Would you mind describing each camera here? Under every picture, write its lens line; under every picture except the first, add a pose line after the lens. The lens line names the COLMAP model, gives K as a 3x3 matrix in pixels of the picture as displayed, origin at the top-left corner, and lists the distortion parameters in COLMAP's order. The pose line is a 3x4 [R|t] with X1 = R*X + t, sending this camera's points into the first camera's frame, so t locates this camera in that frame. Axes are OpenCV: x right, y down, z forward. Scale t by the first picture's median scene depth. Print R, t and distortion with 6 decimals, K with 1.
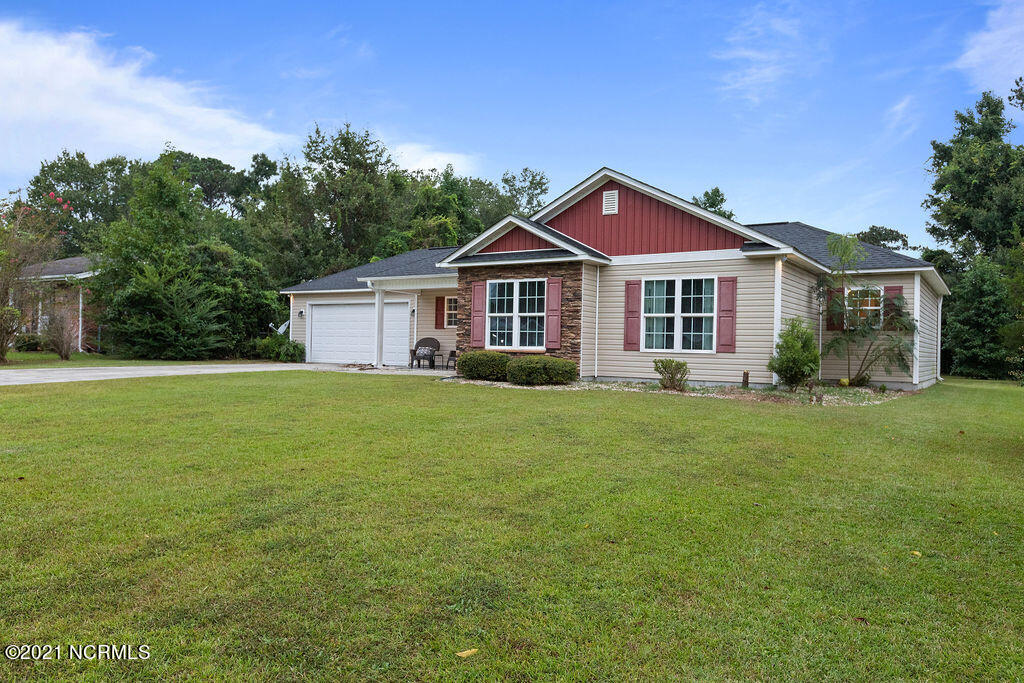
lens RADIAL K [[746.8, 0, 507.5], [0, 746.8, 339.0], [0, 0, 1]] dist [0.005261, 0.001561]
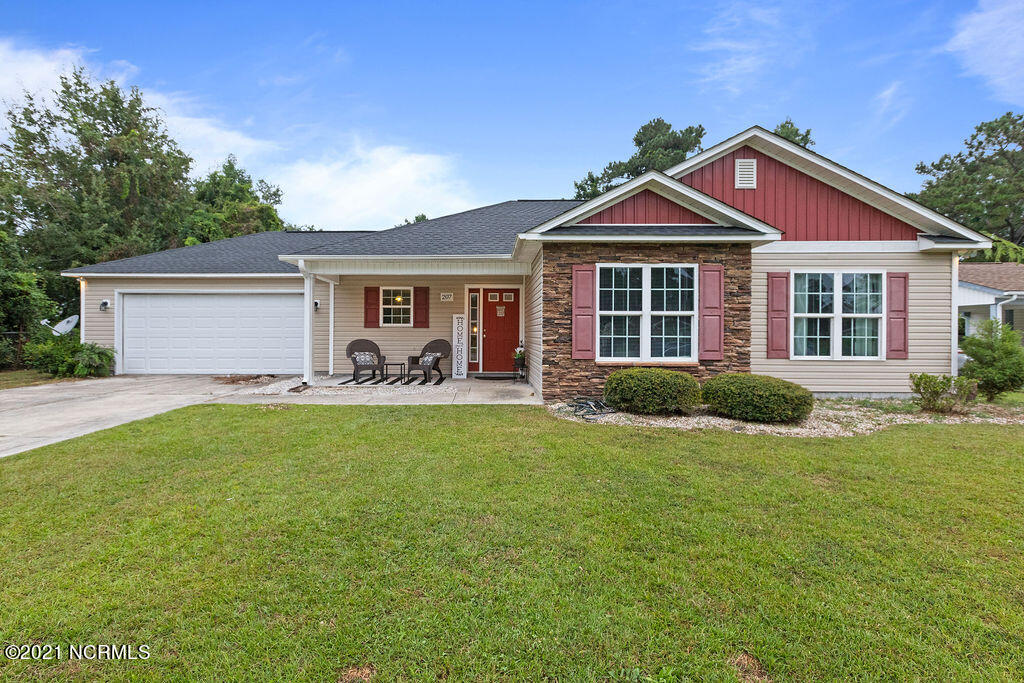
lens RADIAL K [[500.9, 0, 492.2], [0, 500.9, 331.5], [0, 0, 1]] dist [0.000960, -0.000780]
pose [[0.841097, -0.015185, 0.540671, -0.372388], [0.007882, 0.999844, 0.015819, -0.023829], [-0.540826, -0.009044, 0.841086, 0.675346]]
